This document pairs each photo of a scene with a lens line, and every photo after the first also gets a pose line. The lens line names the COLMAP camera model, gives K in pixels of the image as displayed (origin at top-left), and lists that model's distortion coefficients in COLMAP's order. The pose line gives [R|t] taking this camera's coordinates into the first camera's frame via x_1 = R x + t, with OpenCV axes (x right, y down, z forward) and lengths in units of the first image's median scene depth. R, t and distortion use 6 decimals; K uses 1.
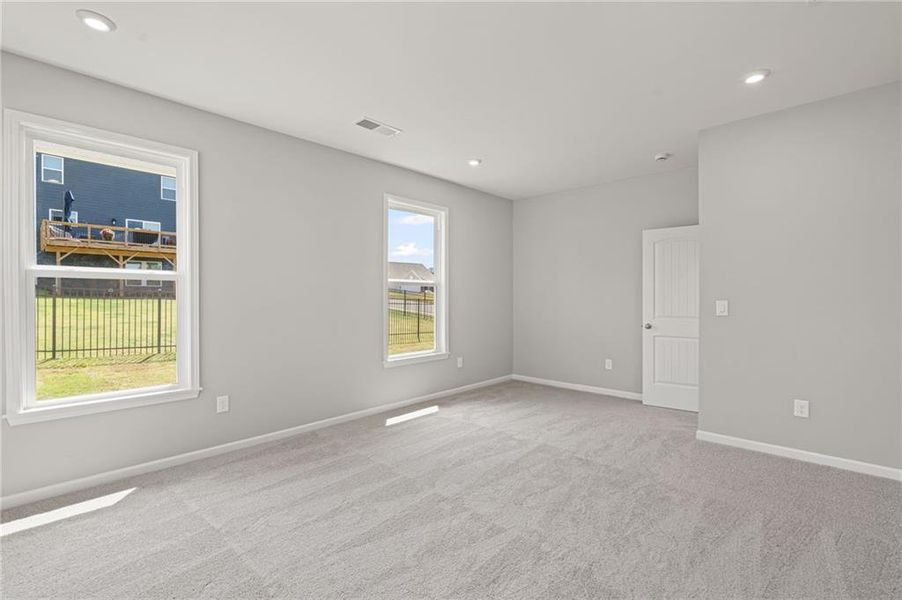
lens RADIAL K [[413.9, 0, 448.3], [0, 413.9, 301.8], [0, 0, 1]] dist [0.009111, 0.000643]
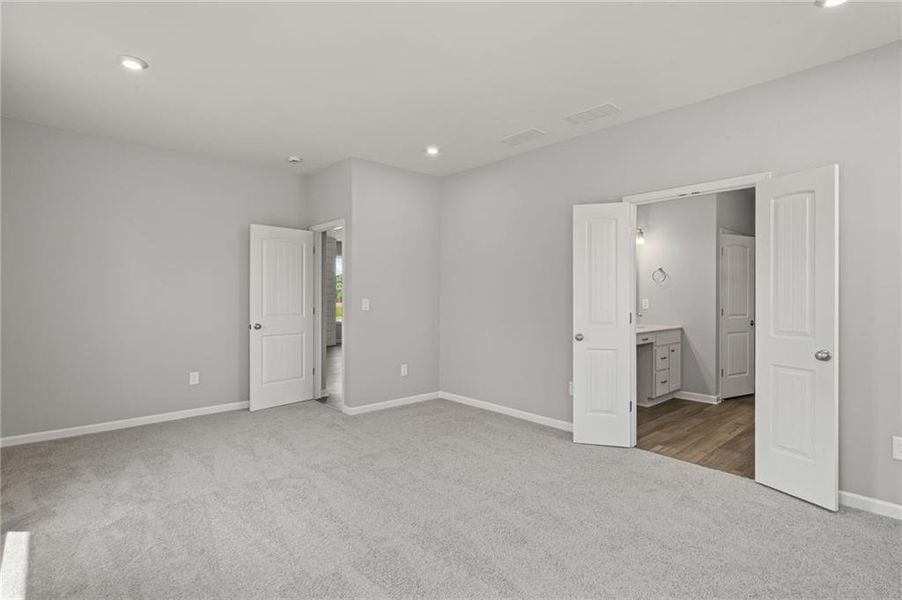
lens RADIAL K [[455.0, 0, 450.3], [0, 455.0, 297.3], [0, 0, 1]] dist [-0.000371, 0.000284]
pose [[0.043867, 0.001190, 0.999037, -0.591539], [0.007994, 0.999967, -0.001542, -0.002400], [-0.999005, 0.008054, 0.043856, 0.567924]]
